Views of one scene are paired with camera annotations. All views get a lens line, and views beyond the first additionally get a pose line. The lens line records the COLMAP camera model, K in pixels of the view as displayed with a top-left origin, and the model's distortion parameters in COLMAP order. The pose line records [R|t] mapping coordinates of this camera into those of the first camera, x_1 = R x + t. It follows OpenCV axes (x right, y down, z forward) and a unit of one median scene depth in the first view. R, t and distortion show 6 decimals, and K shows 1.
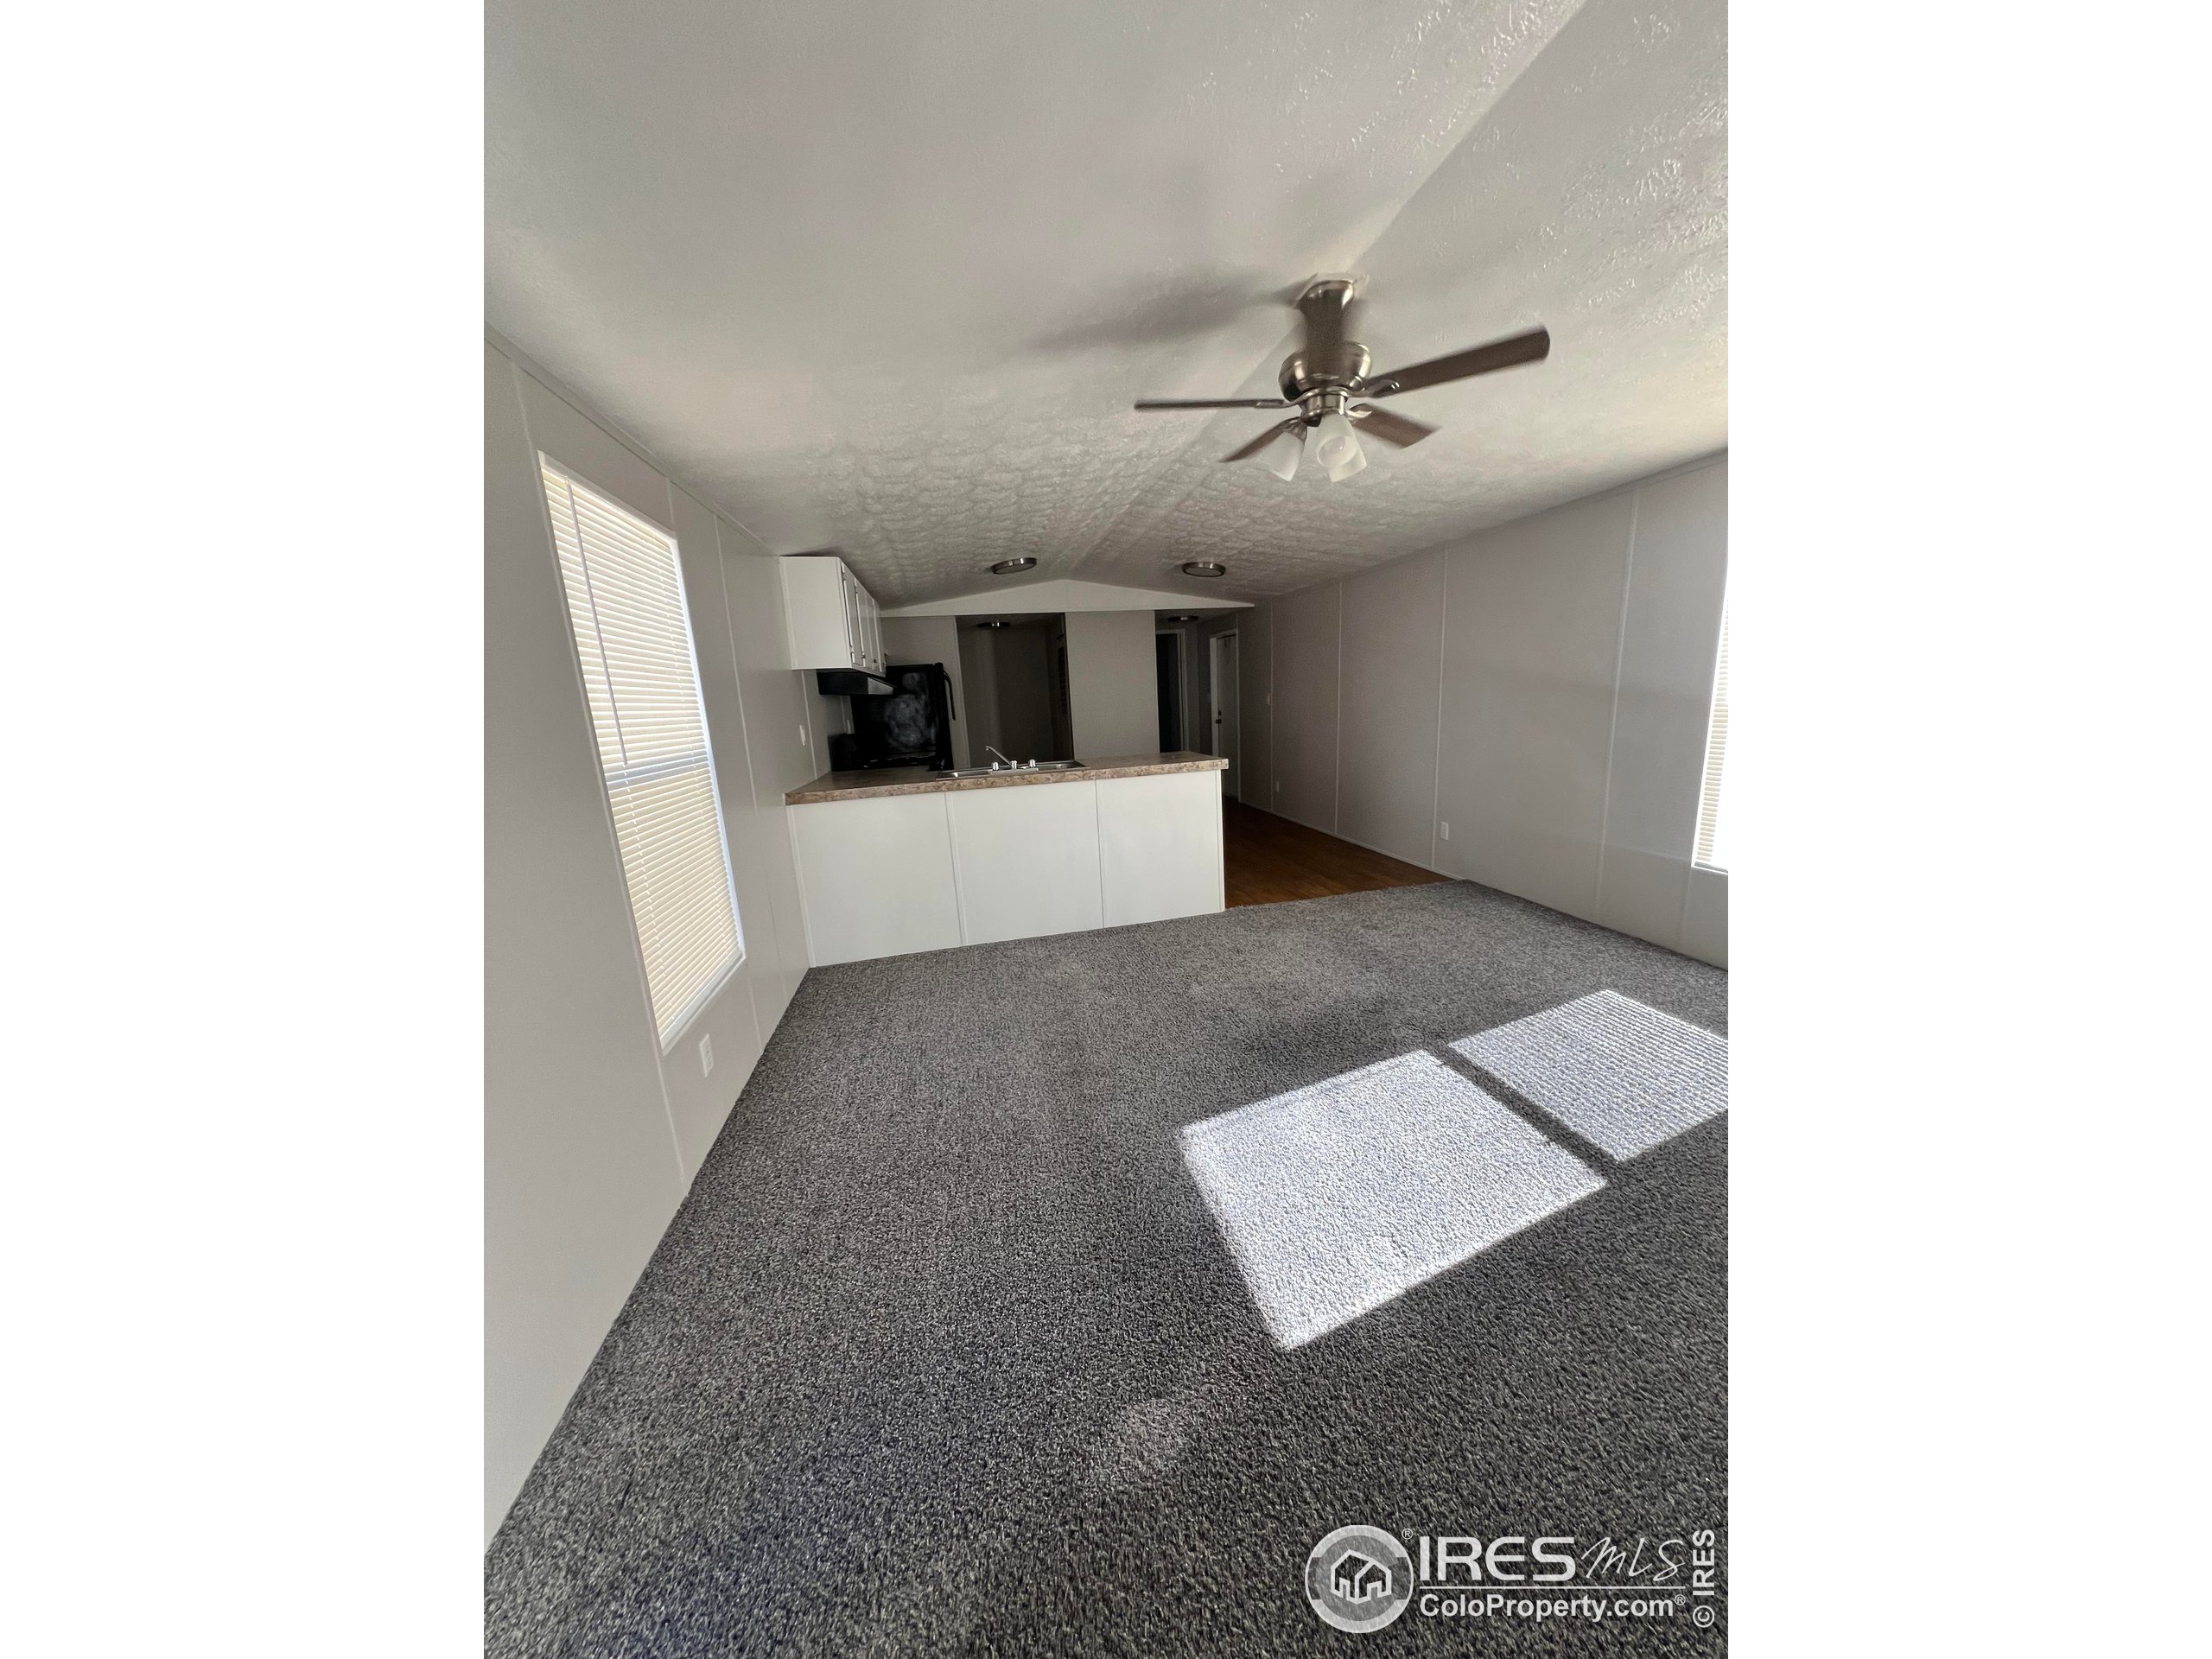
lens RADIAL K [[658.4, 0, 1109.2], [0, 658.4, 829.6], [0, 0, 1]] dist [-0.001000, 0.000041]
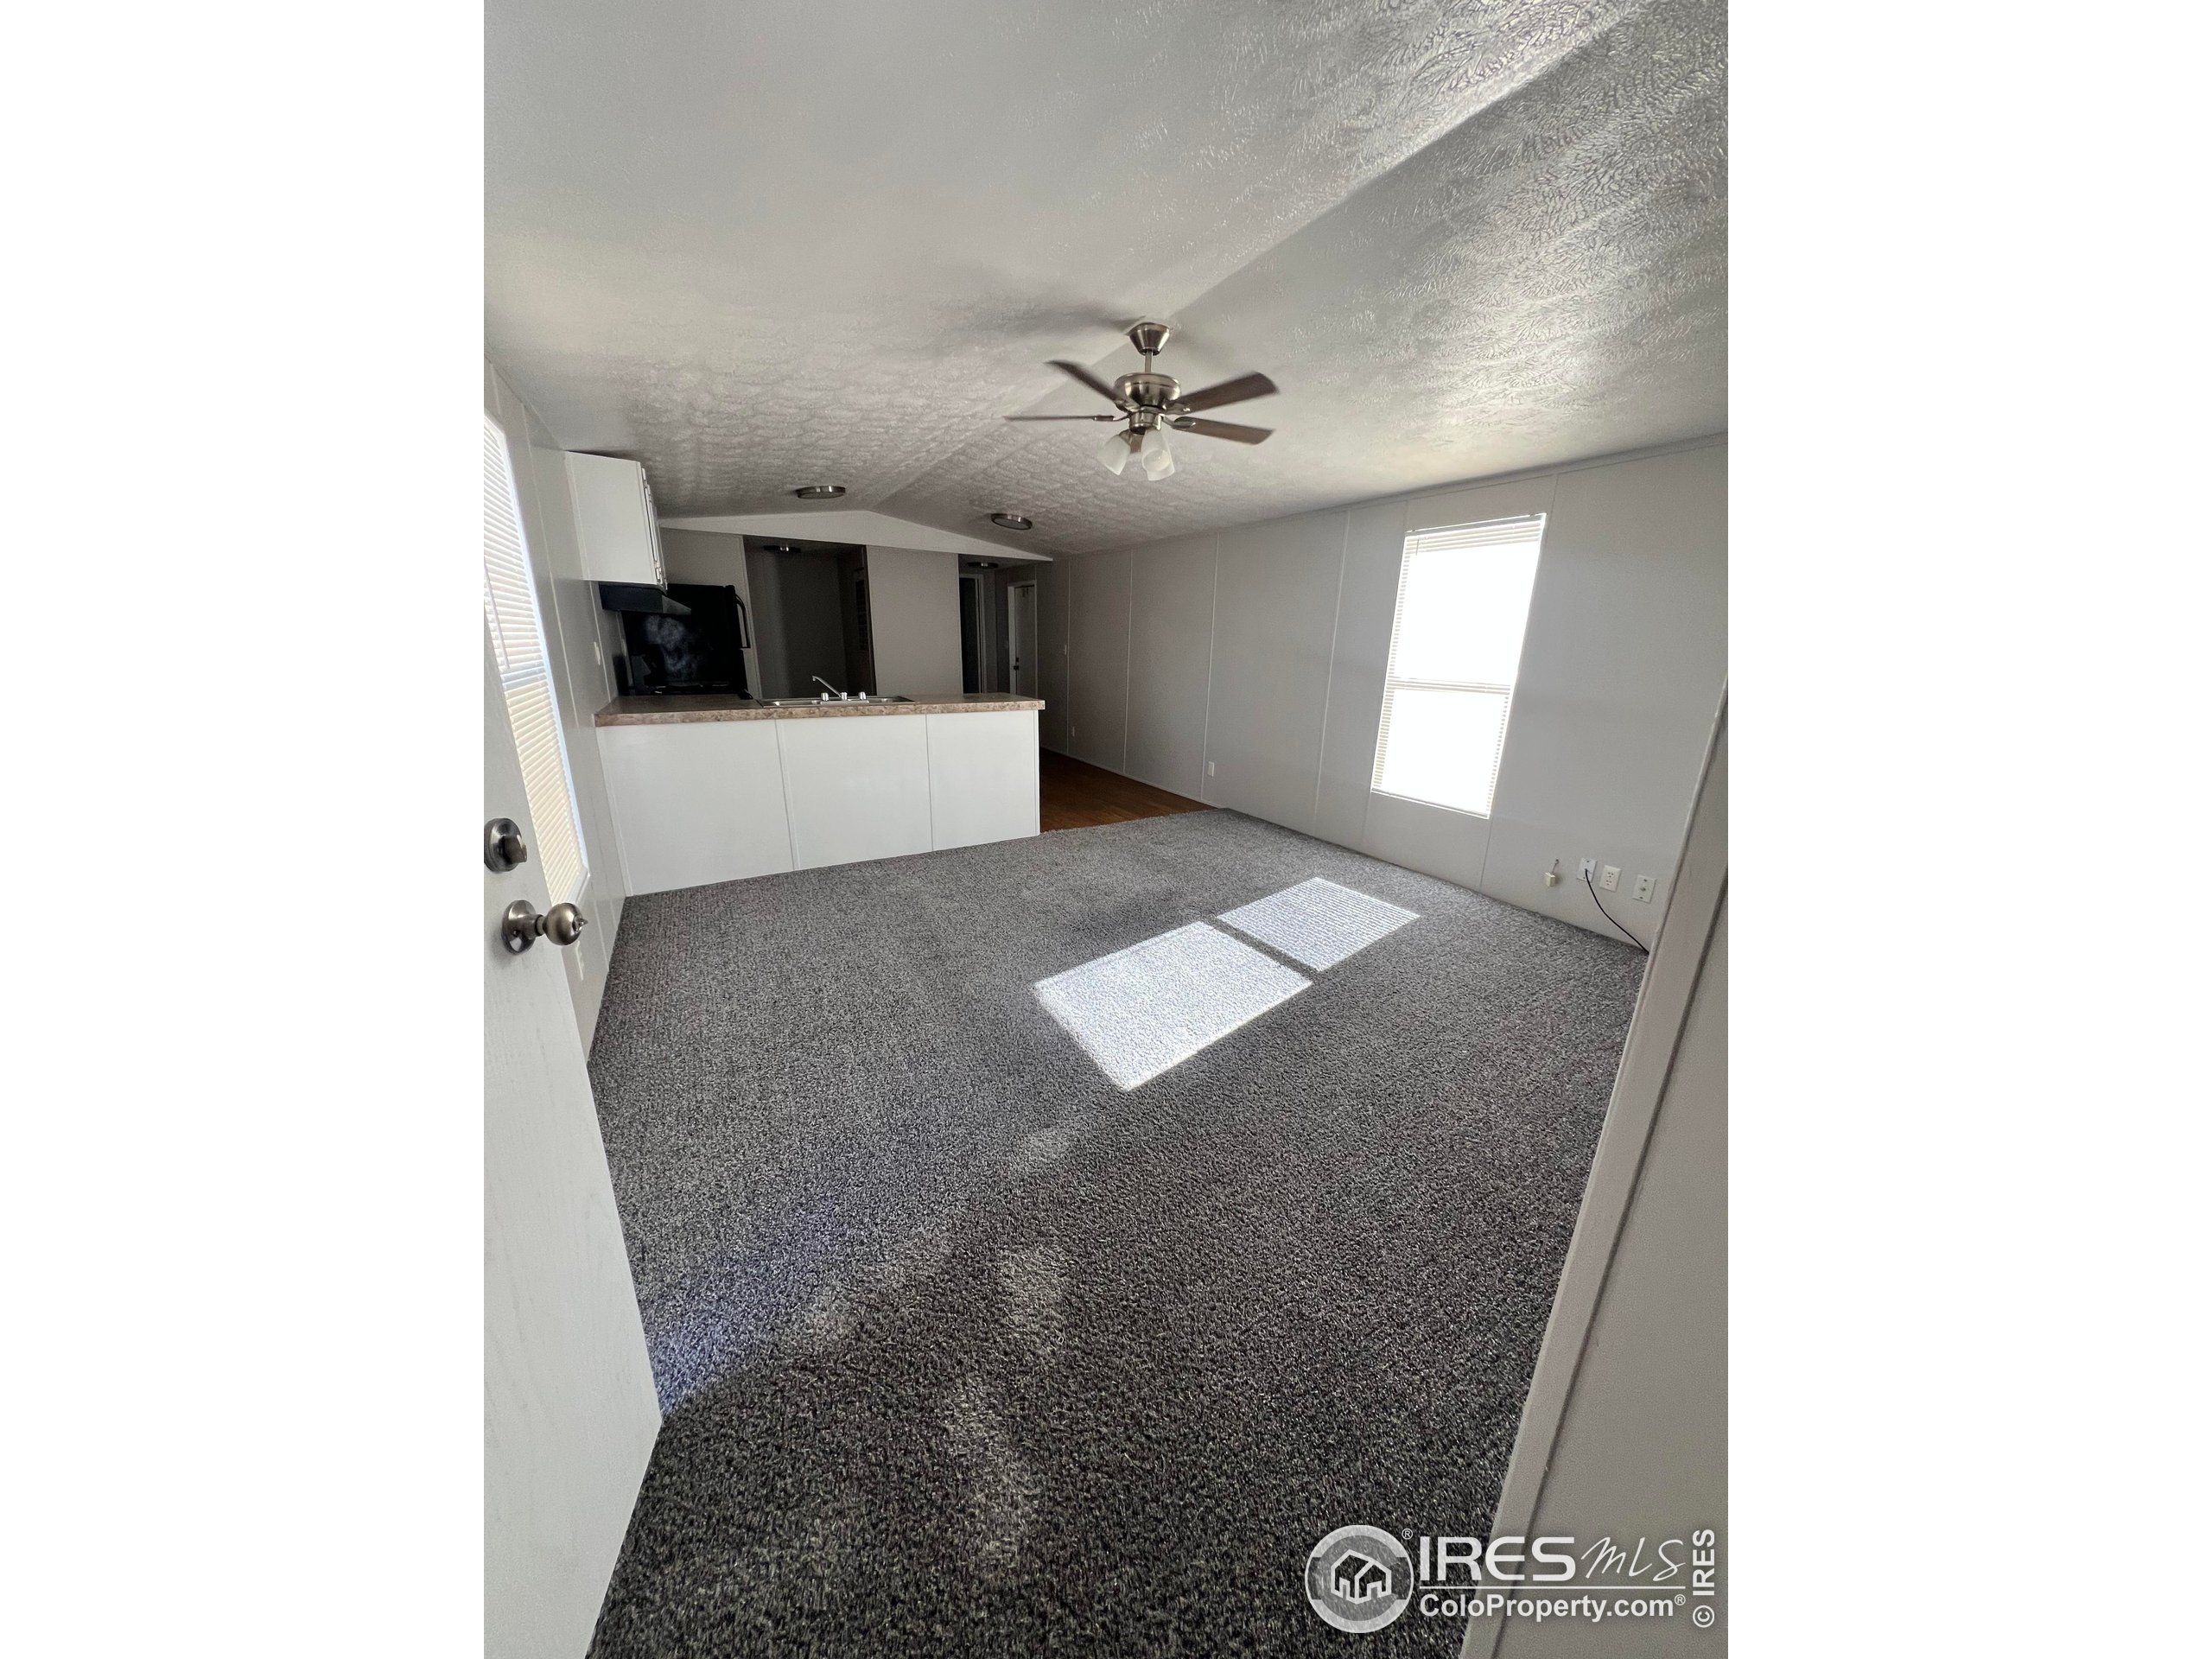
lens RADIAL K [[658.4, 0, 1103.4], [0, 658.4, 829.9], [0, 0, 1]] dist [-0.001000, 0.000041]
pose [[0.947766, -0.015295, 0.318601, -0.113588], [-0.008893, 0.997194, 0.074326, 0.039082], [-0.318844, -0.073277, 0.944970, -0.162014]]
